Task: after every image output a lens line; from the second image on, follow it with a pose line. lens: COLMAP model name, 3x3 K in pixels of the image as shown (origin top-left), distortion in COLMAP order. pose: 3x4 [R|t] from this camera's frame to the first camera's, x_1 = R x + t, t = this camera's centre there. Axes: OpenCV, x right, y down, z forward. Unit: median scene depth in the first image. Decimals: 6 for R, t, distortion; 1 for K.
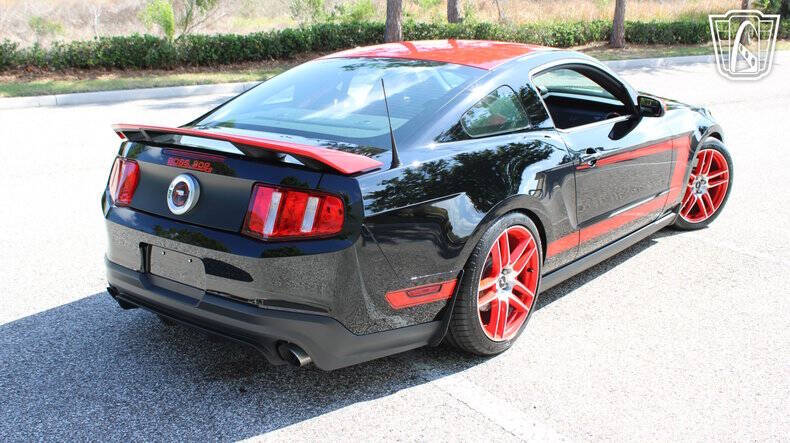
lens RADIAL K [[810.4, 0, 393.9], [0, 810.4, 216.7], [0, 0, 1]] dist [-0.075600, 0.000000]
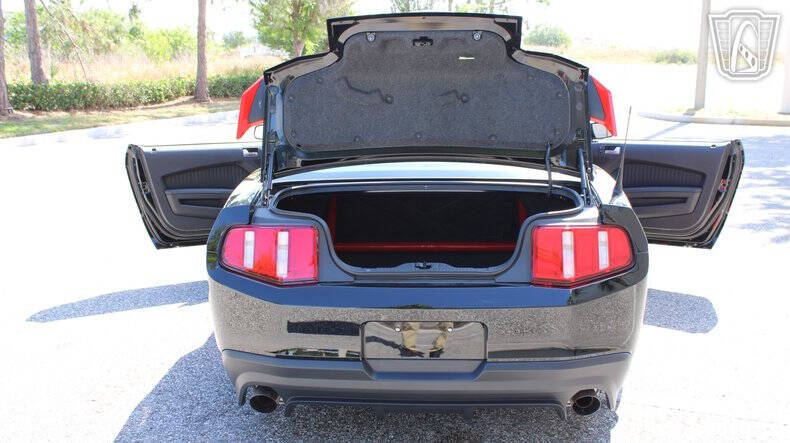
lens RADIAL K [[759.7, 0, 388.7], [0, 759.7, 227.9], [0, 0, 1]] dist [-0.077624, 0.000000]
pose [[0.825535, -0.122350, 0.550929, -0.658900], [0.147554, 0.989053, -0.001453, -0.053390], [-0.544720, 0.082492, 0.834551, 0.328897]]
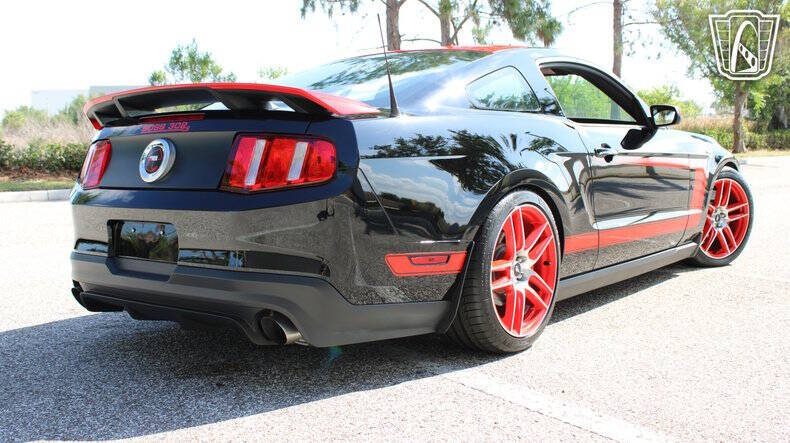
lens RADIAL K [[810.4, 0, 399.6], [0, 810.4, 225.9], [0, 0, 1]] dist [-0.075600, 0.000000]
pose [[0.999840, -0.015838, 0.008311, -0.001421], [0.016946, 0.987458, -0.156973, 0.171601], [-0.005721, 0.157088, 0.987568, 0.118973]]
